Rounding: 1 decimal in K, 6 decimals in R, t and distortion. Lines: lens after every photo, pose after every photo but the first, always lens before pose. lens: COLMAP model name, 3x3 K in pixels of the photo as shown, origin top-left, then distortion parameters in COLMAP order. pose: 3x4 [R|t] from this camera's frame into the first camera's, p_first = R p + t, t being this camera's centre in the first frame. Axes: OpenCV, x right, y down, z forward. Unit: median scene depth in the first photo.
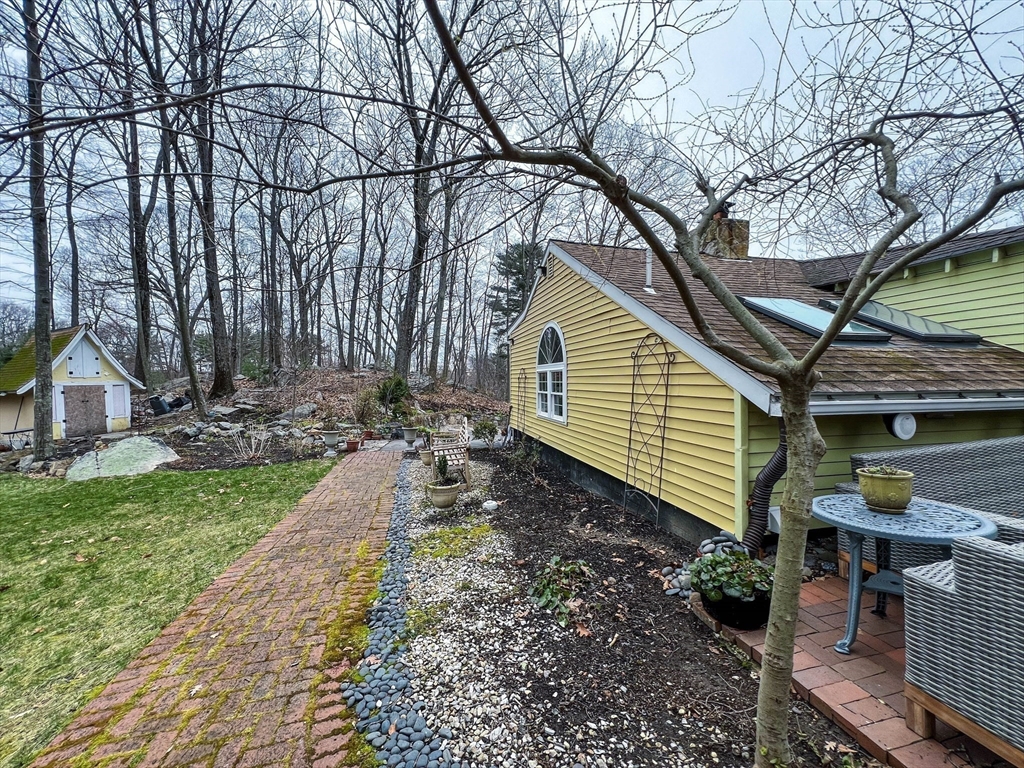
lens RADIAL K [[419.2, 0, 512.0], [0, 419.2, 384.0], [0, 0, 1]] dist [0.001769, 0.000238]
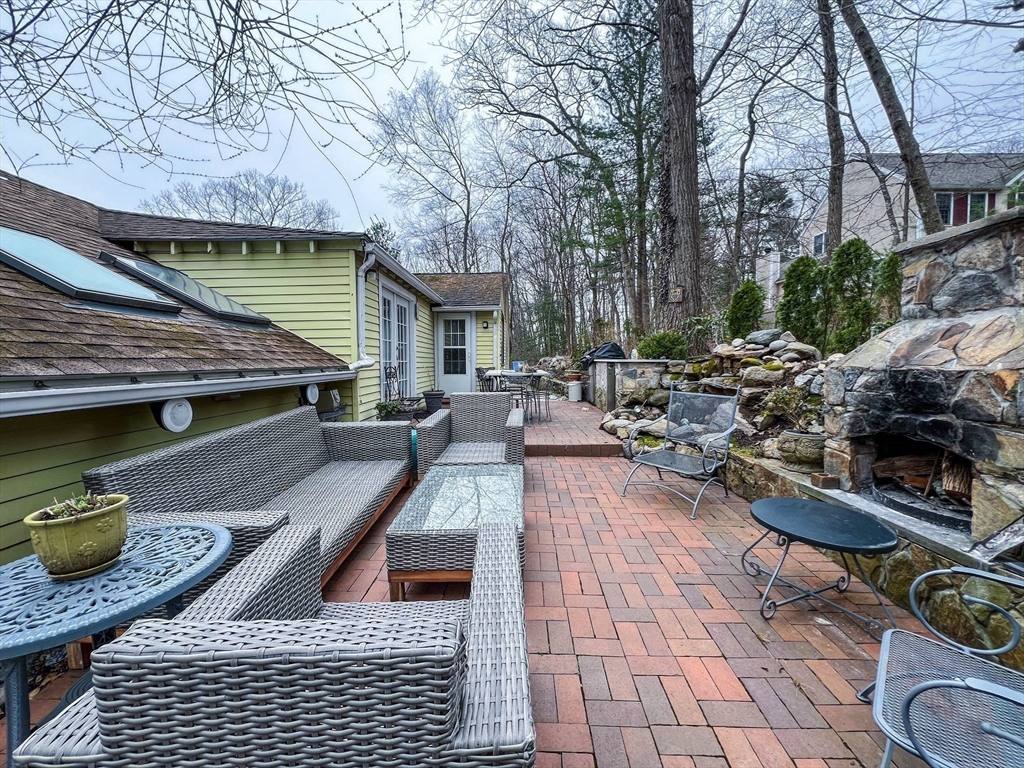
lens RADIAL K [[419.2, 0, 512.0], [0, 419.2, 384.0], [0, 0, 1]] dist [0.001769, 0.000238]
pose [[0.257389, -0.049101, 0.965060, 0.300714], [0.009740, 0.998789, 0.048219, 0.008015], [-0.966259, -0.003011, 0.257556, 0.159843]]
